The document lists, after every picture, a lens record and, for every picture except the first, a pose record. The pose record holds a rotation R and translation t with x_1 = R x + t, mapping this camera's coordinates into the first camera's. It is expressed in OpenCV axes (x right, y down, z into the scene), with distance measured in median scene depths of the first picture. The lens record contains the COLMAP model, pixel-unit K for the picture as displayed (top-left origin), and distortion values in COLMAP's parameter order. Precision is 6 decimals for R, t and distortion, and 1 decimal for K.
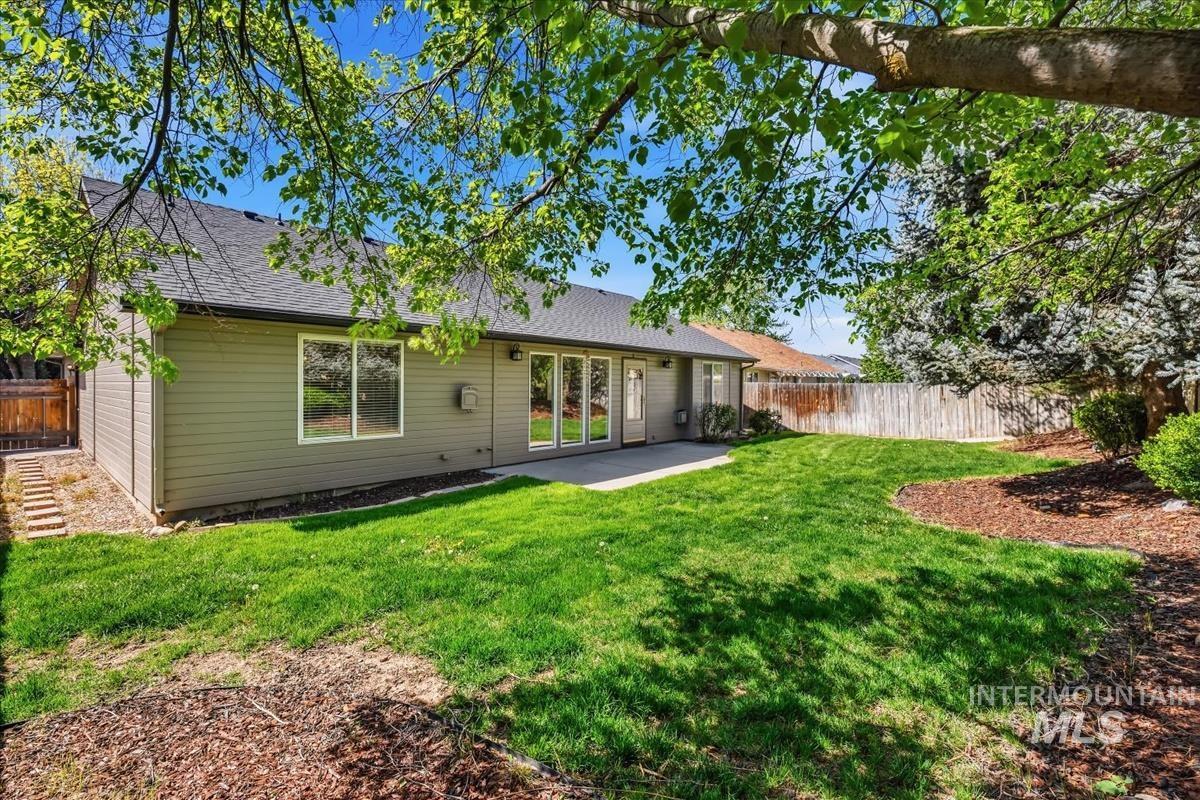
lens RADIAL K [[529.9, 0, 588.0], [0, 529.9, 388.2], [0, 0, 1]] dist [0.002359, -0.009684]
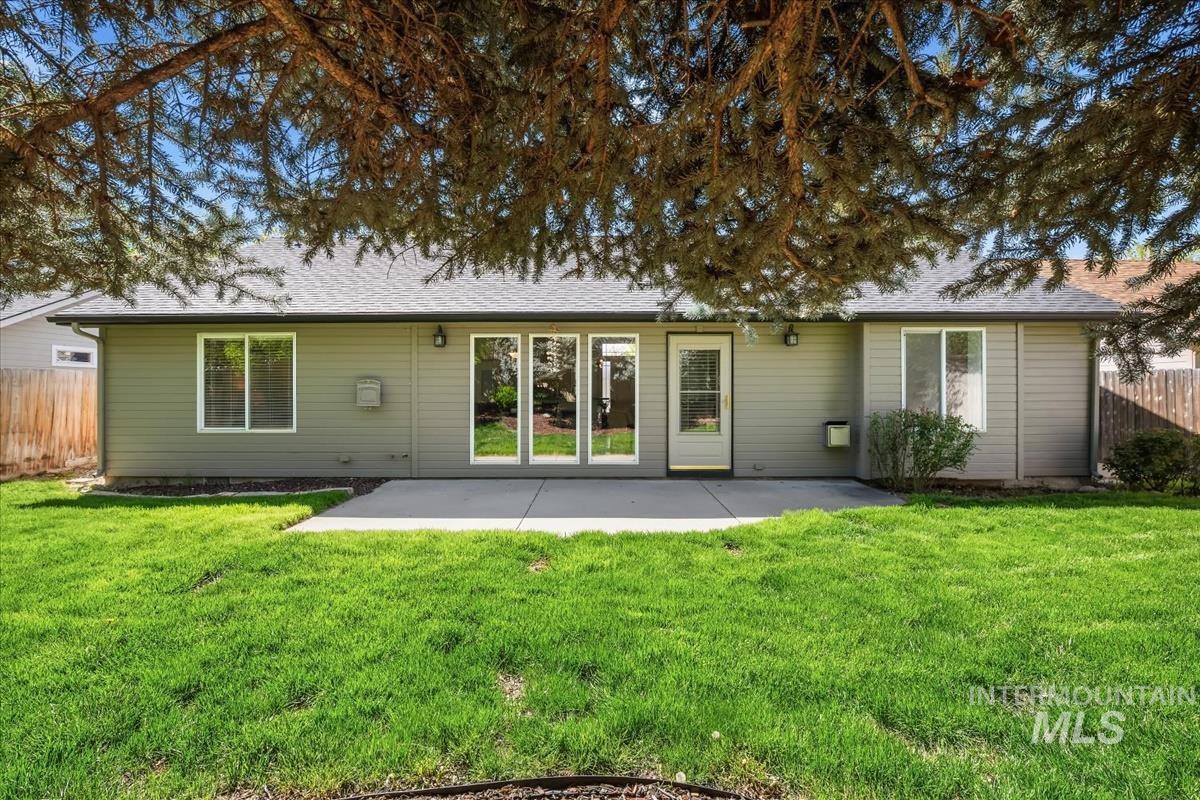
lens RADIAL K [[529.9, 0, 588.0], [0, 529.9, 388.2], [0, 0, 1]] dist [0.002359, -0.009684]
pose [[0.644028, 0.006325, -0.764976, 0.602291], [0.002441, 0.999944, 0.010323, 0.001084], [0.764998, -0.008516, 0.643976, 0.650643]]
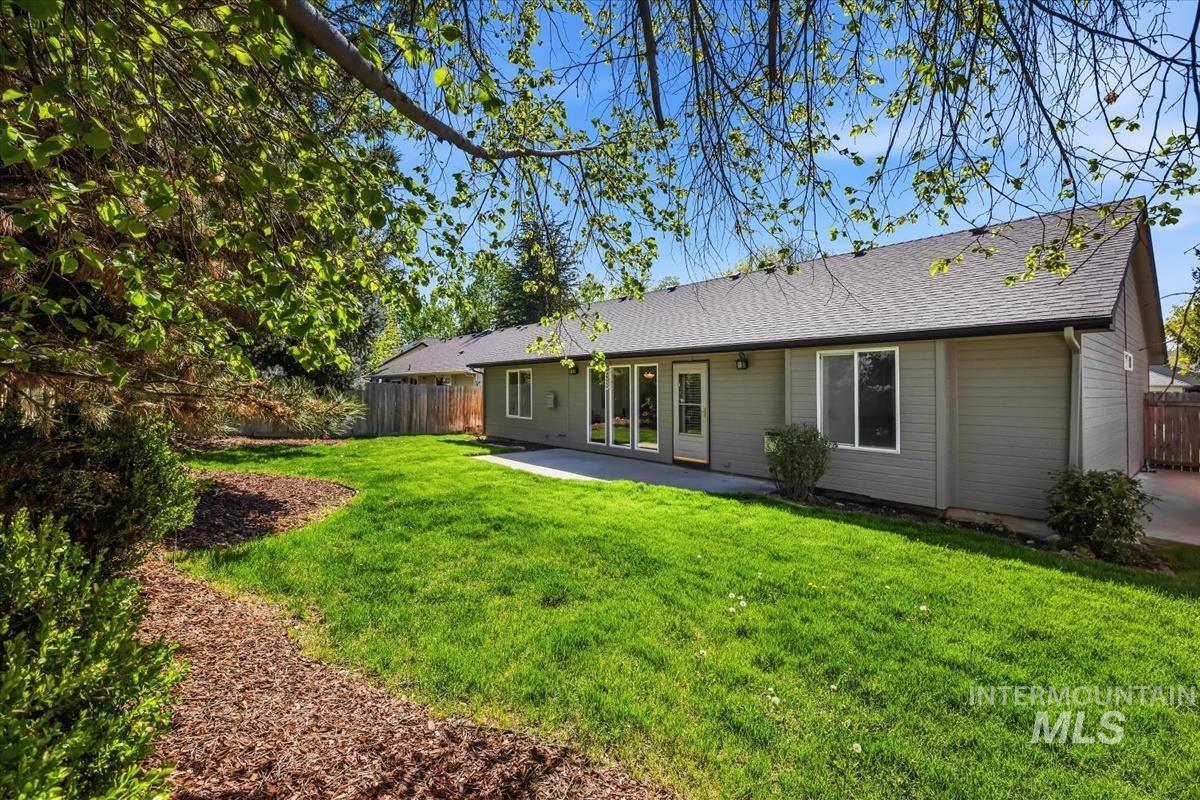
lens RADIAL K [[529.9, 0, 588.0], [0, 529.9, 388.2], [0, 0, 1]] dist [0.002359, -0.009684]
pose [[-0.185015, -0.009698, -0.982688, 1.196760], [-0.011252, 0.999907, -0.007749, -0.006990], [0.982671, 0.009623, -0.185107, 1.273099]]
